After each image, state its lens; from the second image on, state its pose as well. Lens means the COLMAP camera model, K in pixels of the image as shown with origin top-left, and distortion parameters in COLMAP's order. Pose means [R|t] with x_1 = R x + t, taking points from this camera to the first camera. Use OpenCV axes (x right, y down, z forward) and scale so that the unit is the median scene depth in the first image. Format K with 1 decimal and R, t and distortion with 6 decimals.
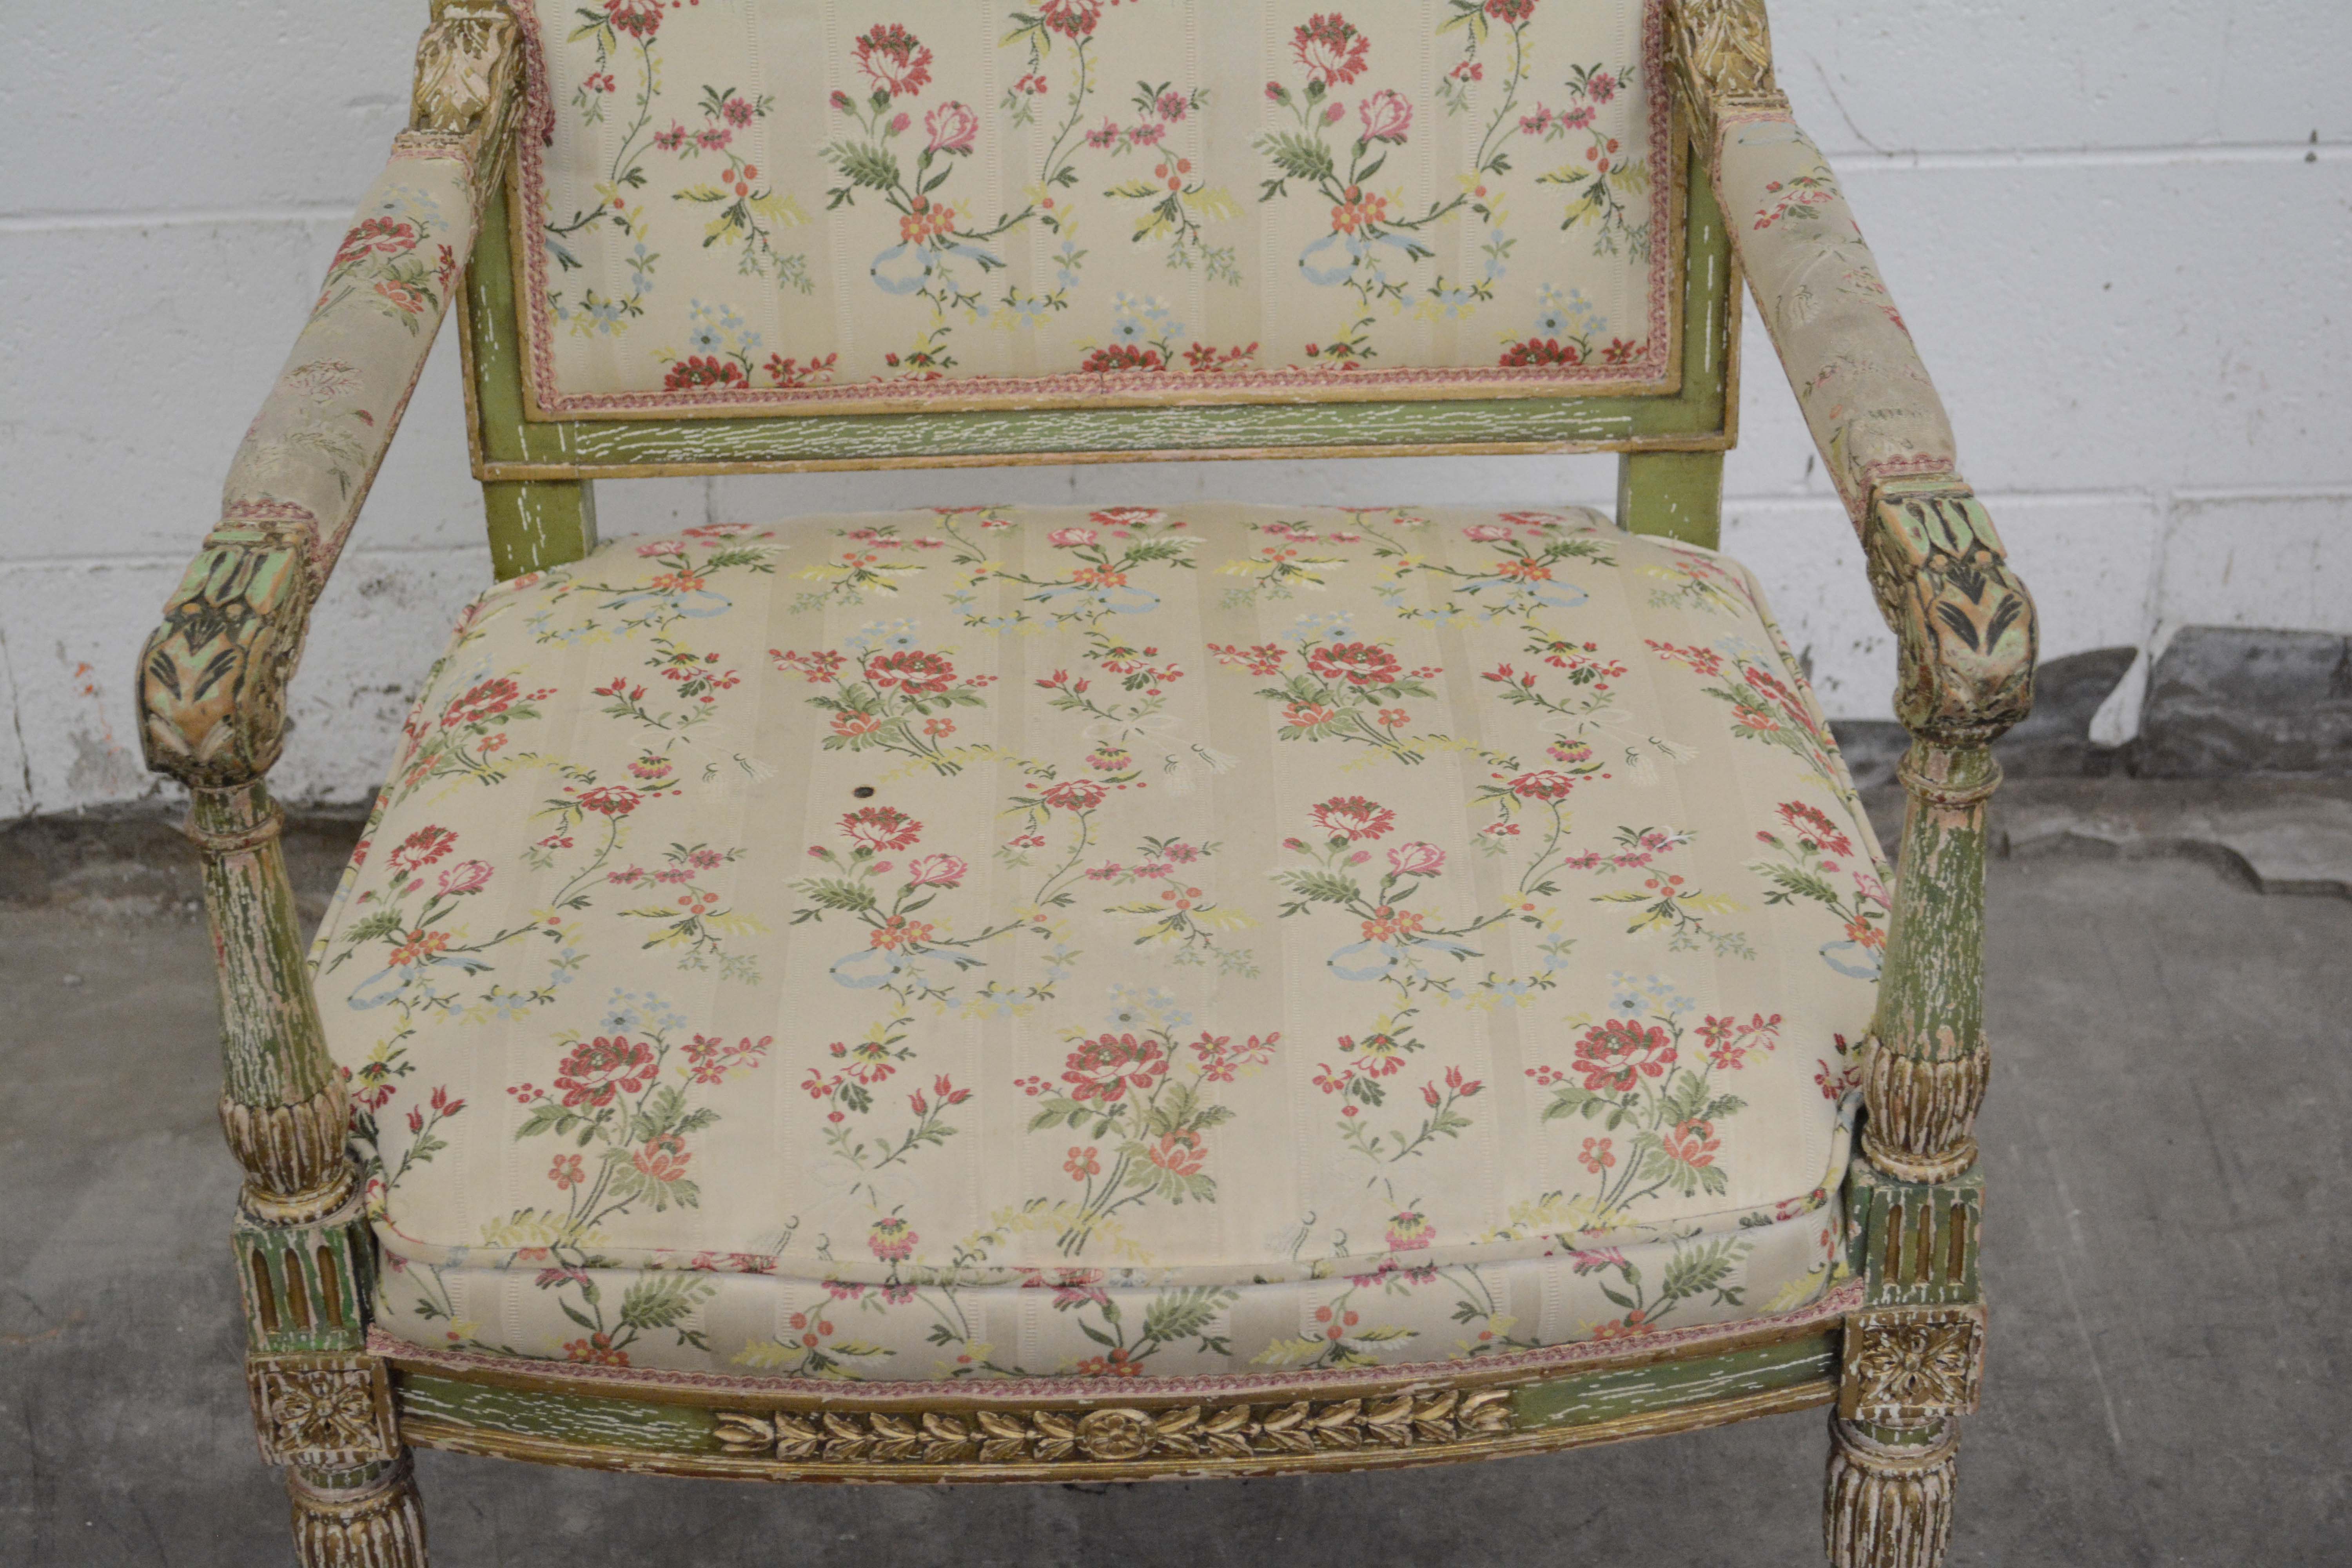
lens RADIAL K [[4147.4, 0, 1167.2], [0, 4147.4, 762.7], [0, 0, 1]] dist [0.005153, 0.054504]
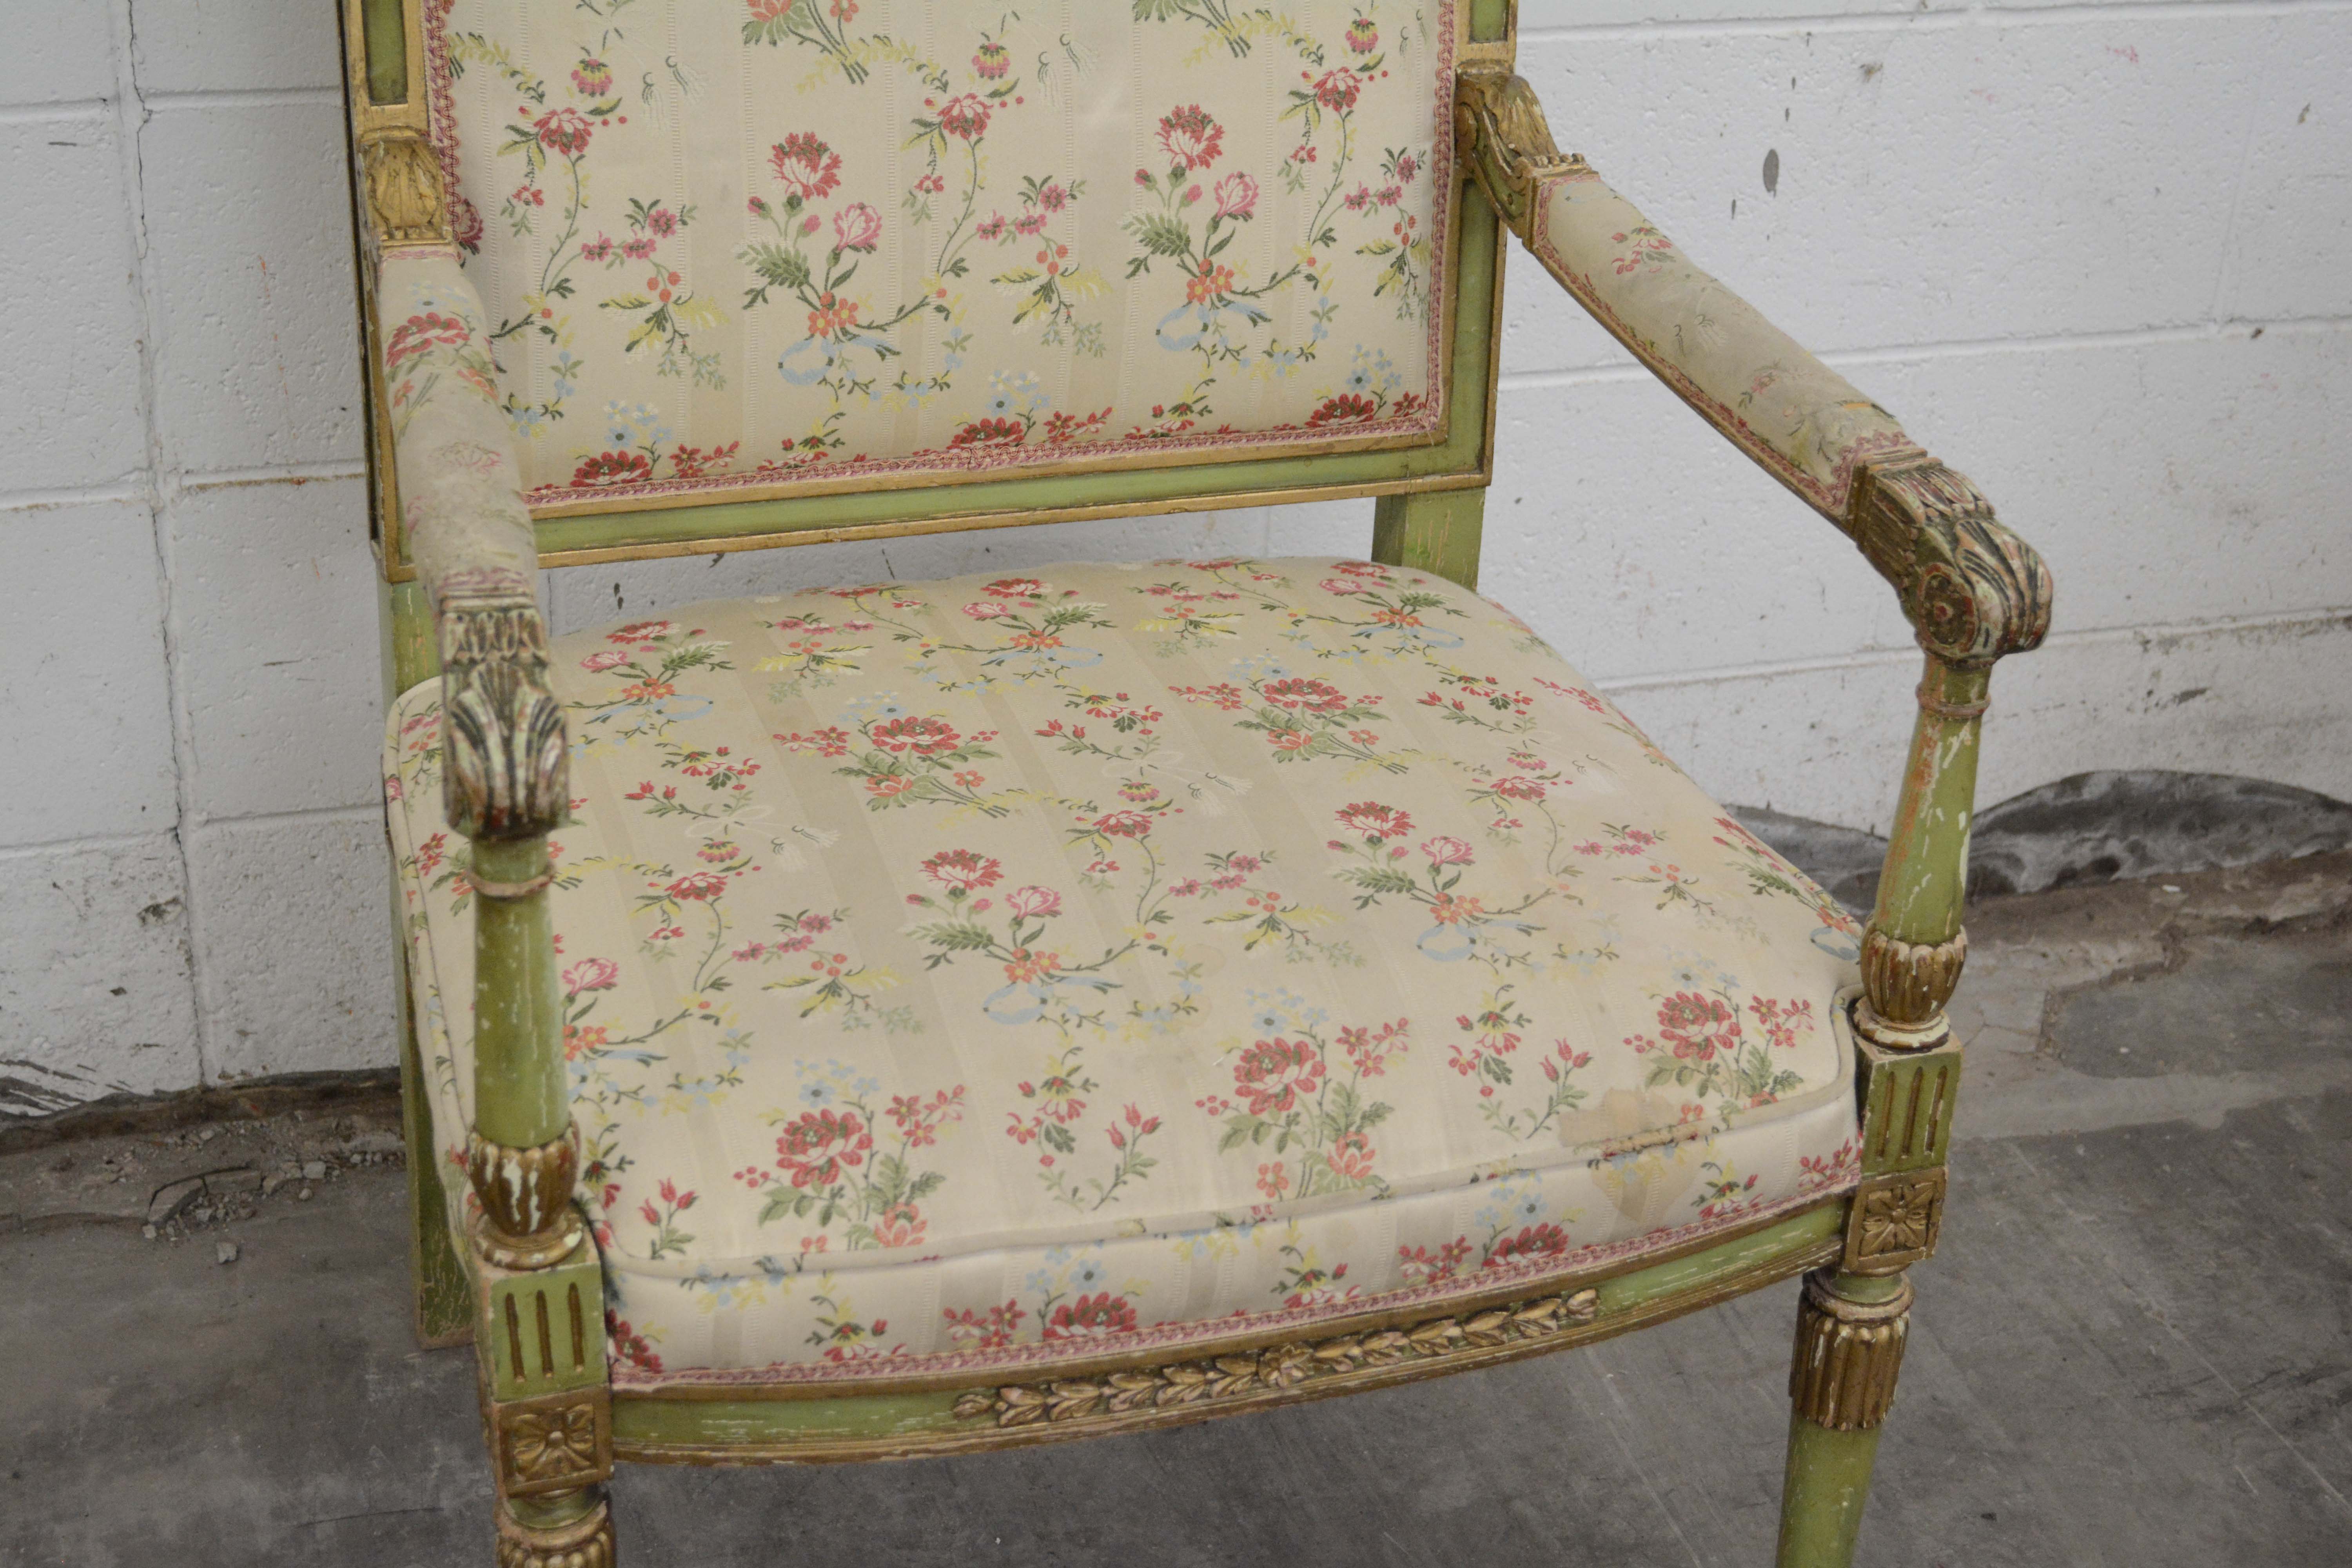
lens RADIAL K [[3687.0, 0, 1160.8], [0, 3687.0, 770.6], [0, 0, 1]] dist [-0.001264, -0.046002]
pose [[0.960279, -0.070905, 0.269884, -0.179889], [0.079795, 0.996566, -0.022100, -0.045542], [-0.267390, 0.042757, 0.962639, 0.158892]]
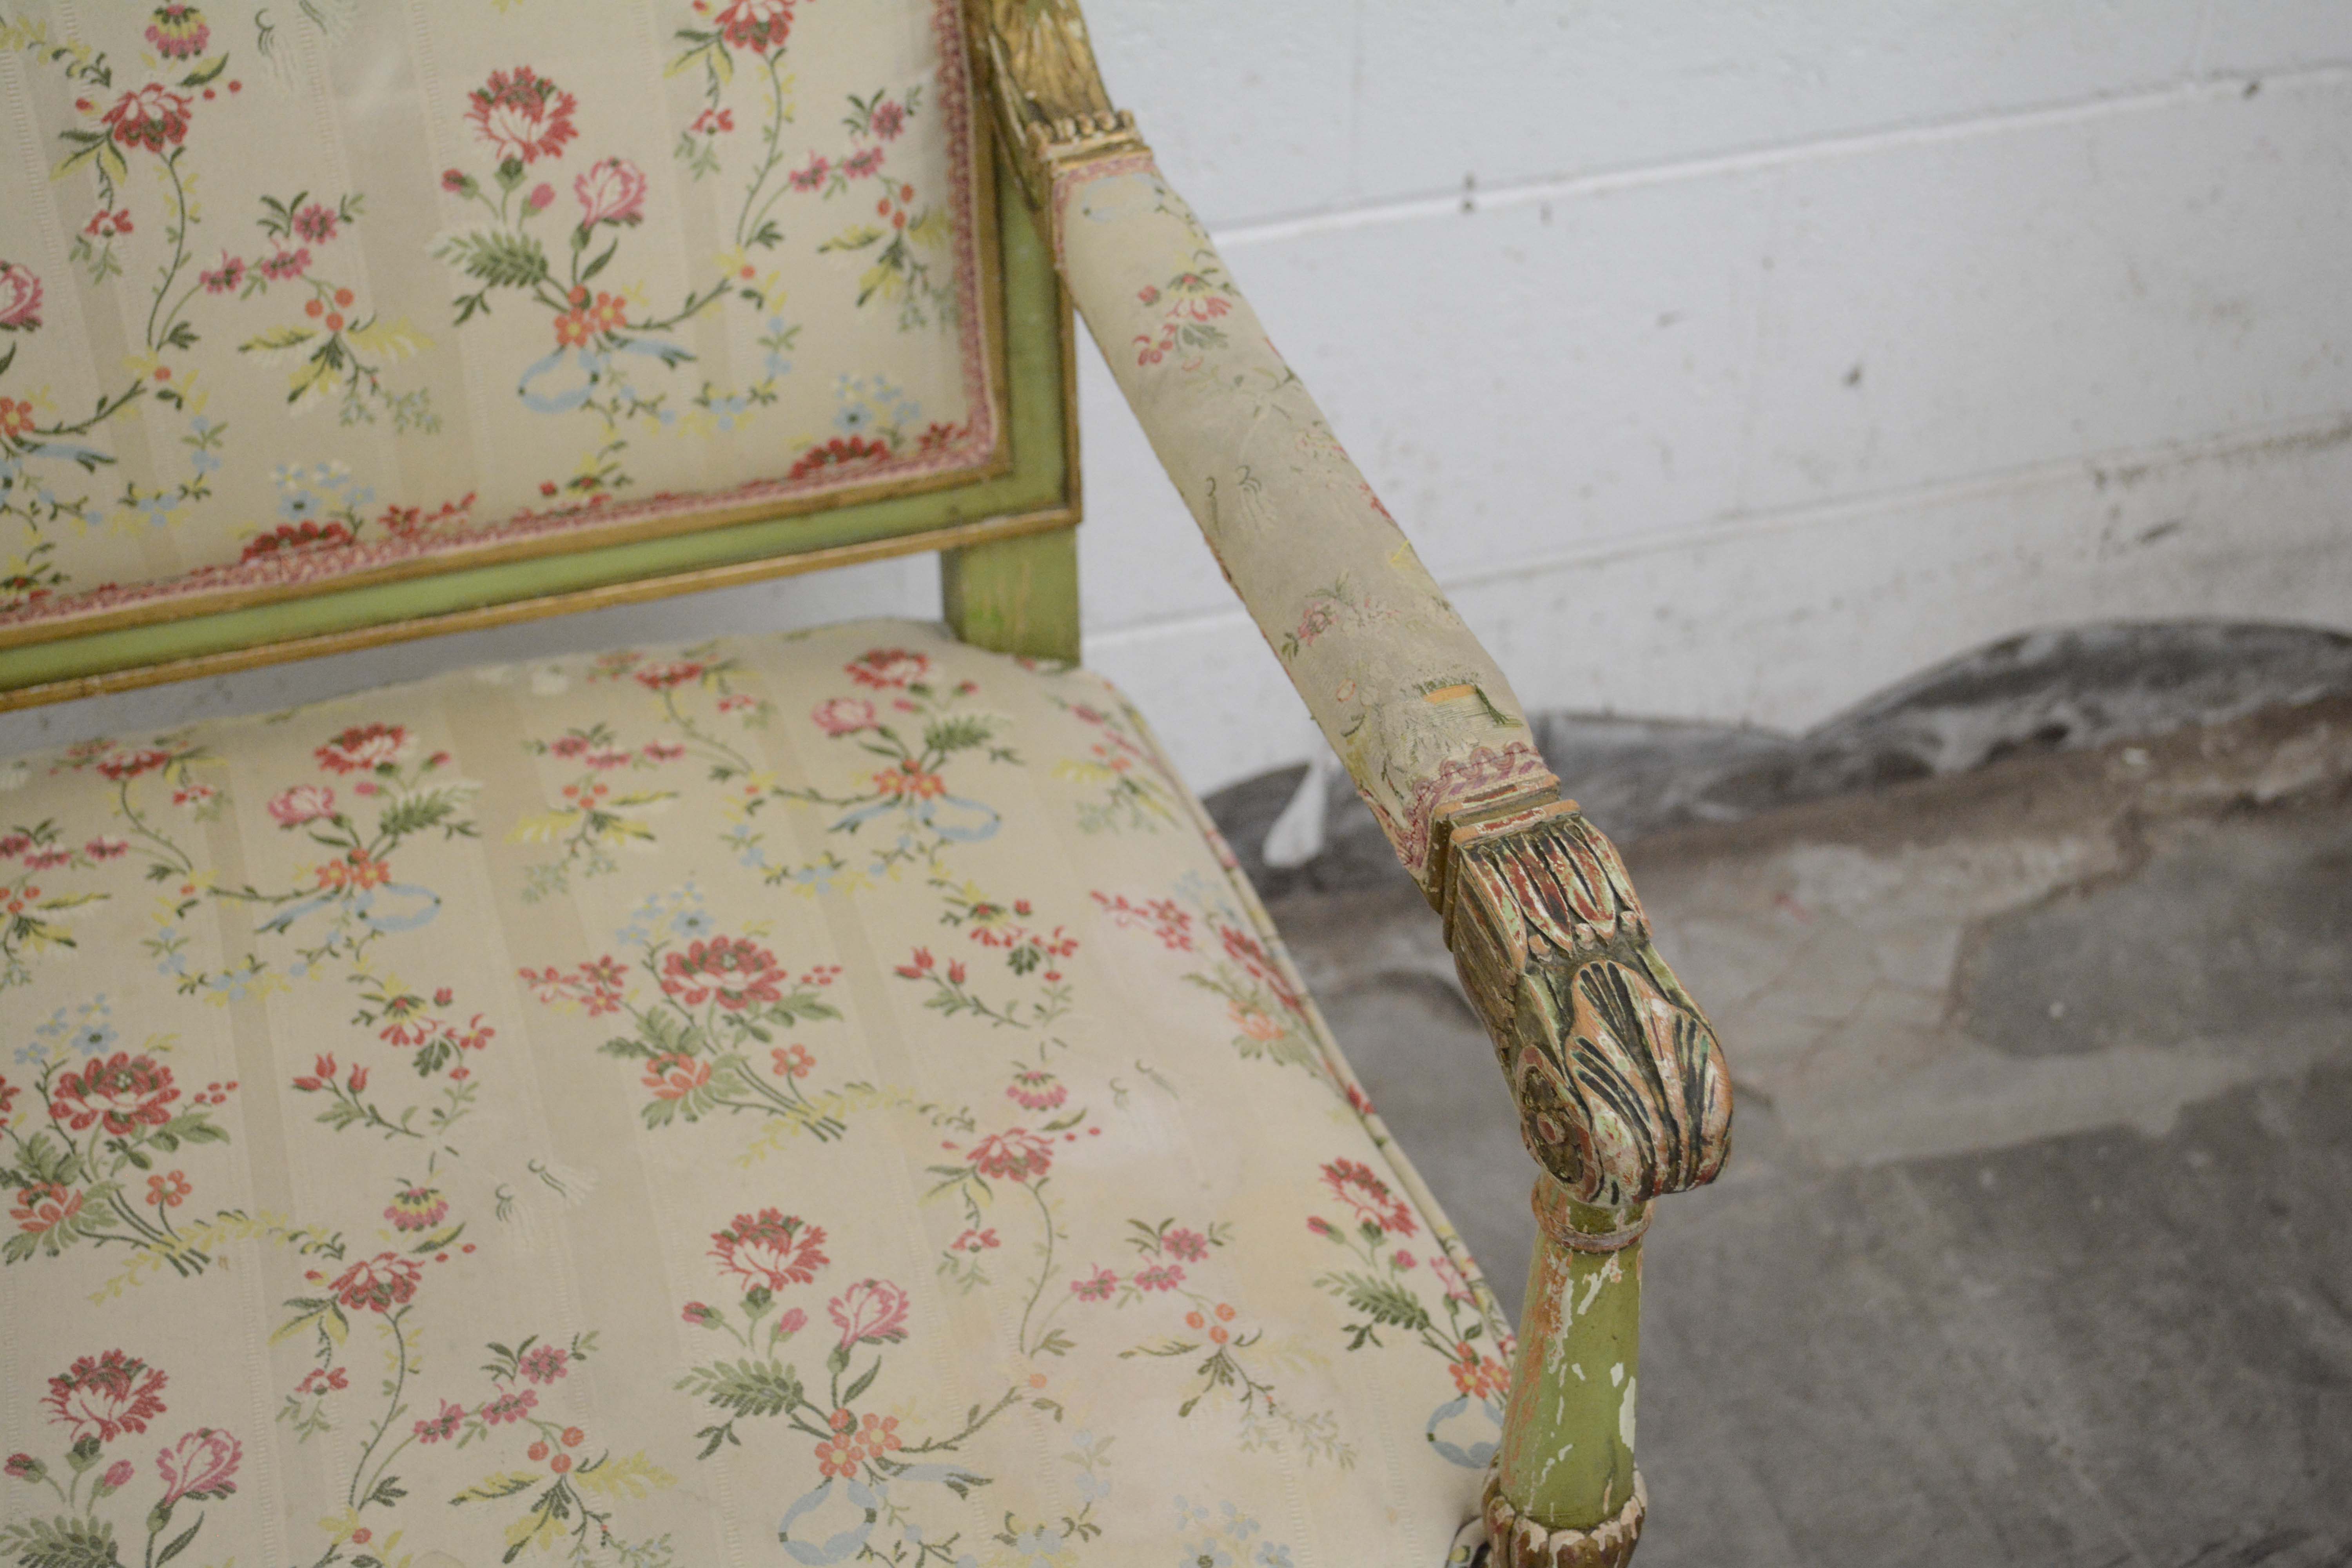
lens RADIAL K [[3393.7, 0, 1160.4], [0, 3393.7, 767.9], [0, 0, 1]] dist [-0.017857, -0.003916]
pose [[0.968967, -0.147508, 0.198355, 0.100841], [0.113319, 0.978222, 0.173898, -0.228252], [-0.219687, -0.146024, 0.964580, 0.514975]]
